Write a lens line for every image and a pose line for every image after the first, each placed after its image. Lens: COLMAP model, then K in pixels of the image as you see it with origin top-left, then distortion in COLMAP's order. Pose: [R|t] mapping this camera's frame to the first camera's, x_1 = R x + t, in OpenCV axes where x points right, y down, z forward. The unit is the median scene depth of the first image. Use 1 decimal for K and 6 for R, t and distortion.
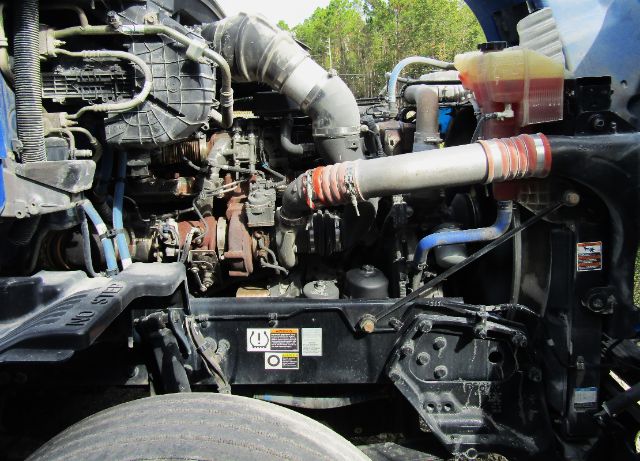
lens RADIAL K [[467.4, 0, 324.3], [0, 467.4, 224.1], [0, 0, 1]] dist [0.012204, -0.002605]
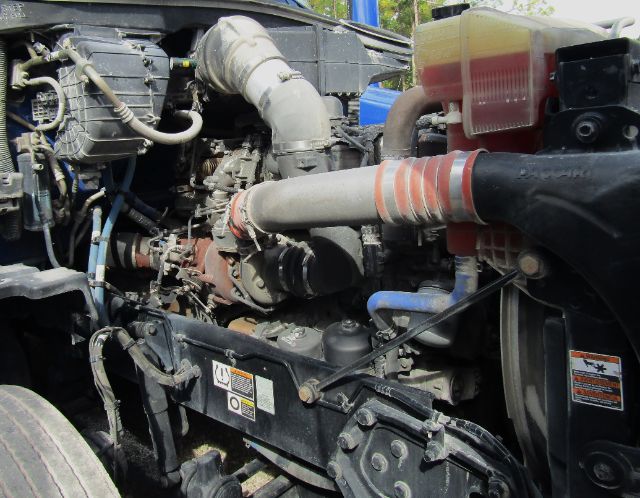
lens RADIAL K [[531.3, 0, 315.6], [0, 531.3, 247.4], [0, 0, 1]] dist [0.018121, 0.008031]
pose [[0.774266, 0.113170, -0.622659, 0.642940], [-0.115641, 0.992616, 0.036613, -0.061790], [0.622205, 0.043657, 0.781636, 0.302993]]
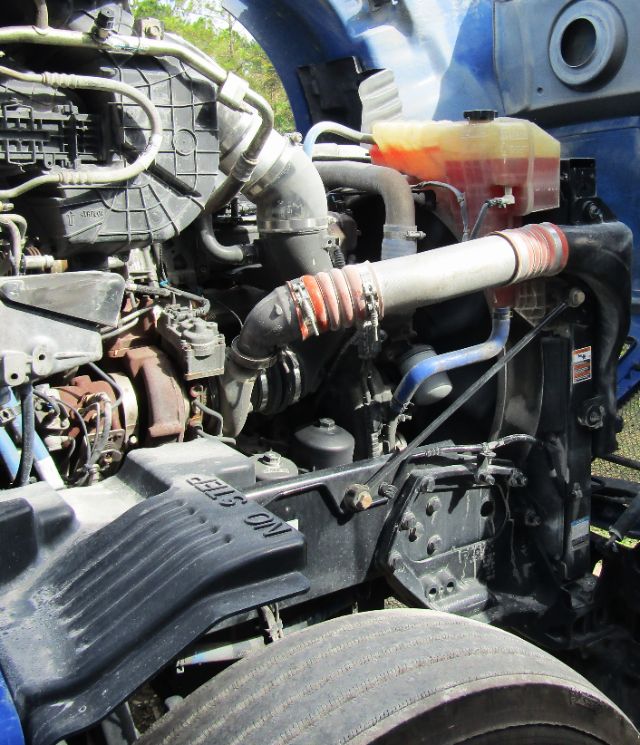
lens RADIAL K [[729.8, 0, 316.6], [0, 729.8, 375.1], [0, 0, 1]] dist [0.045075, 0.000000]
pose [[0.848288, -0.114753, 0.516951, -0.528288], [0.122334, 0.992297, 0.019528, 0.001304], [-0.515210, 0.046676, 0.855792, 0.085348]]
